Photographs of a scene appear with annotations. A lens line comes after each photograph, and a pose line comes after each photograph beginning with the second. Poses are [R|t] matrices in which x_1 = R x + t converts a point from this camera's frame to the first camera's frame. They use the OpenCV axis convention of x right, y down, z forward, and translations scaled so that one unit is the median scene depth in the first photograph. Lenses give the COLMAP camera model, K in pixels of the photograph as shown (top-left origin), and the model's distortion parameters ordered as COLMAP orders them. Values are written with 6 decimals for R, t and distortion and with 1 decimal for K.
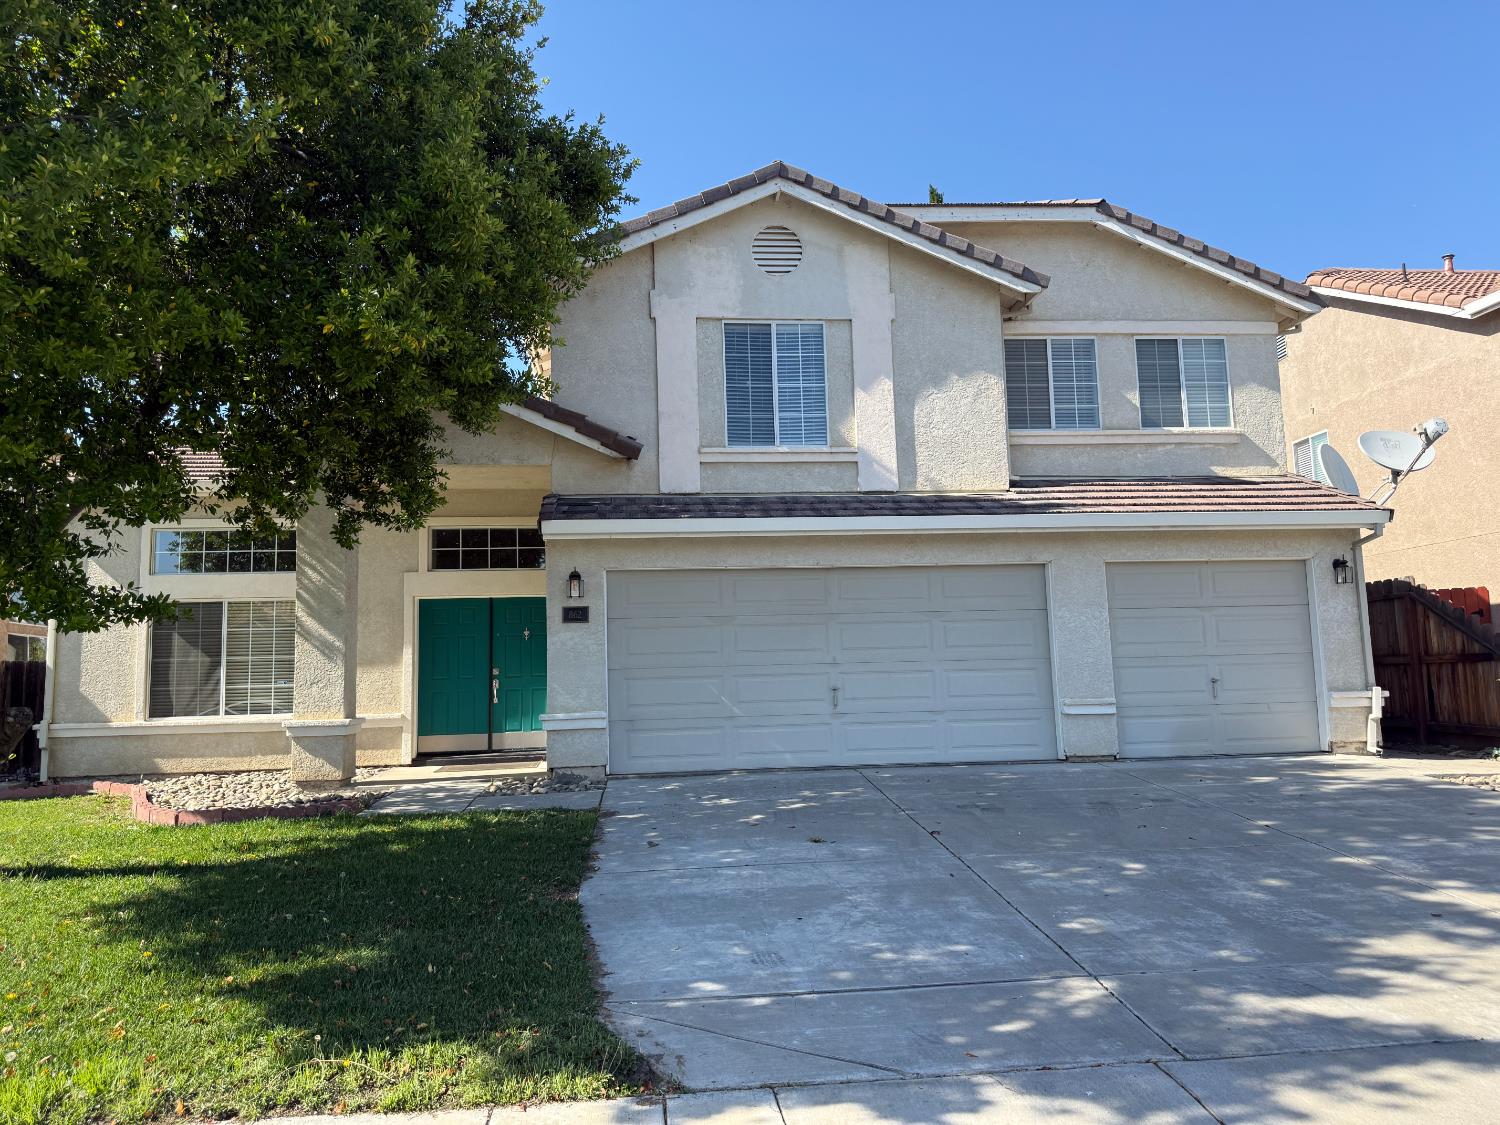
lens RADIAL K [[1080.2, 0, 750.0], [0, 1080.2, 562.5], [0, 0, 1]] dist [0.121176, -0.126871]
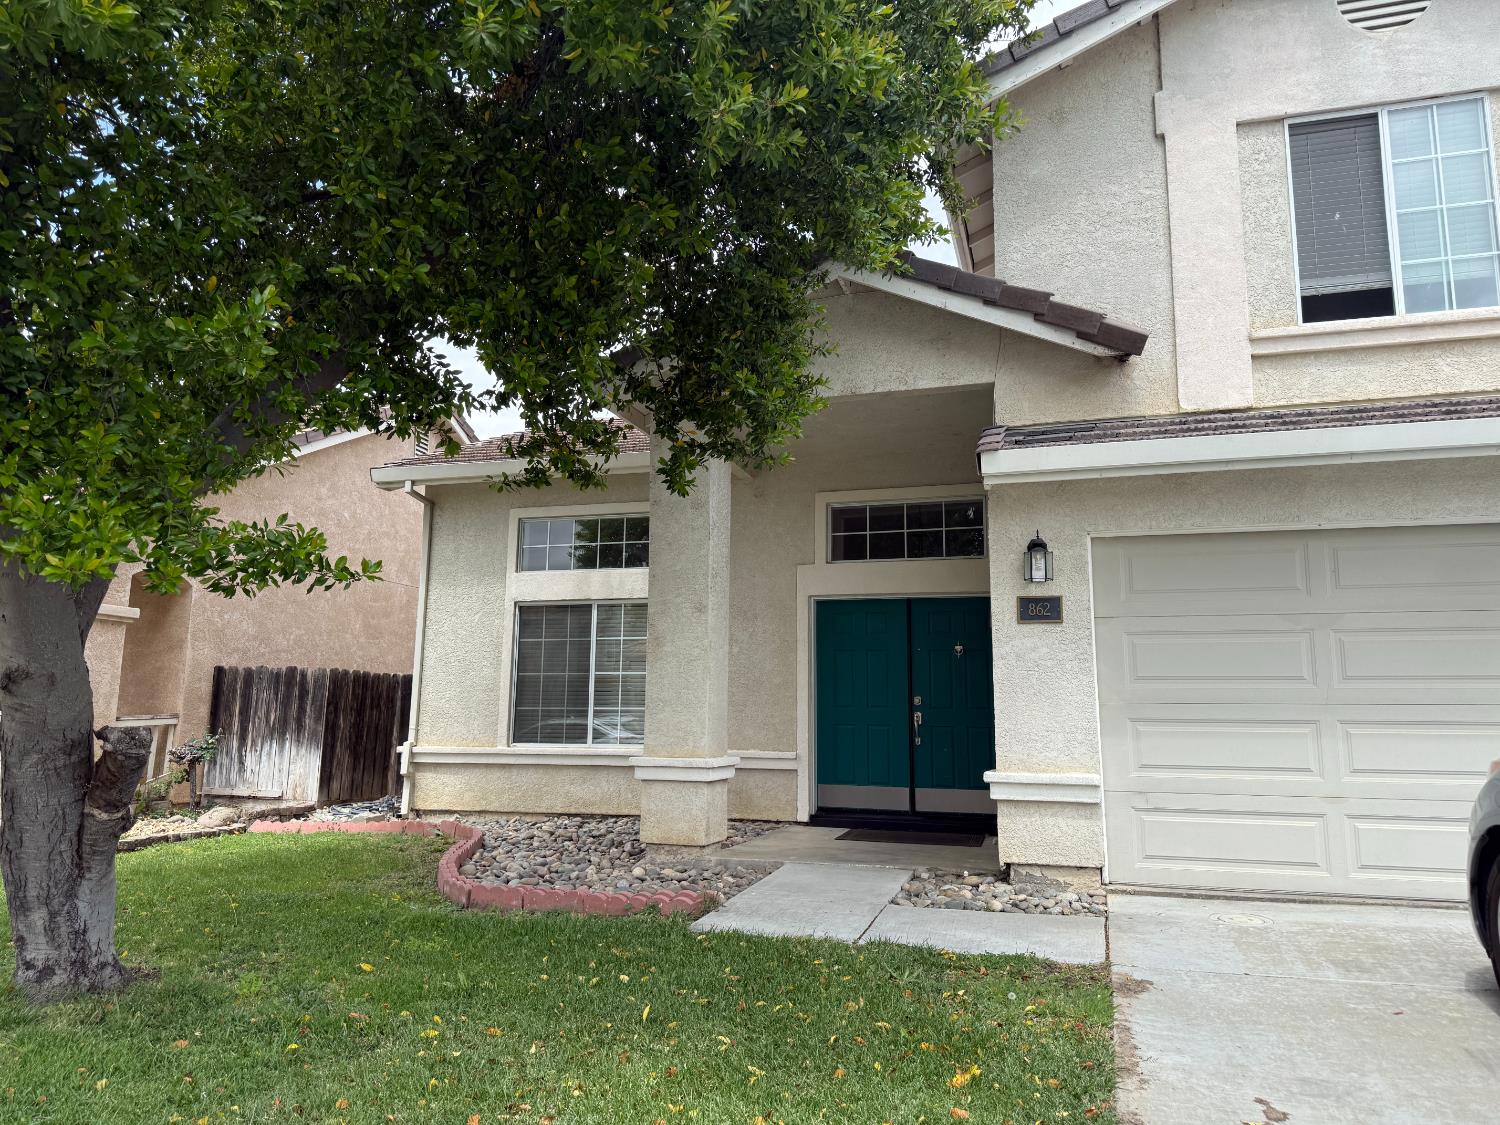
lens RADIAL K [[1080.2, 0, 750.0], [0, 1080.2, 562.5], [0, 0, 1]] dist [0.121176, -0.126871]
pose [[0.924674, -0.021143, -0.380173, -0.070475], [0.009112, 0.999400, -0.033418, 0.036668], [0.380652, 0.027437, 0.924311, 0.334460]]
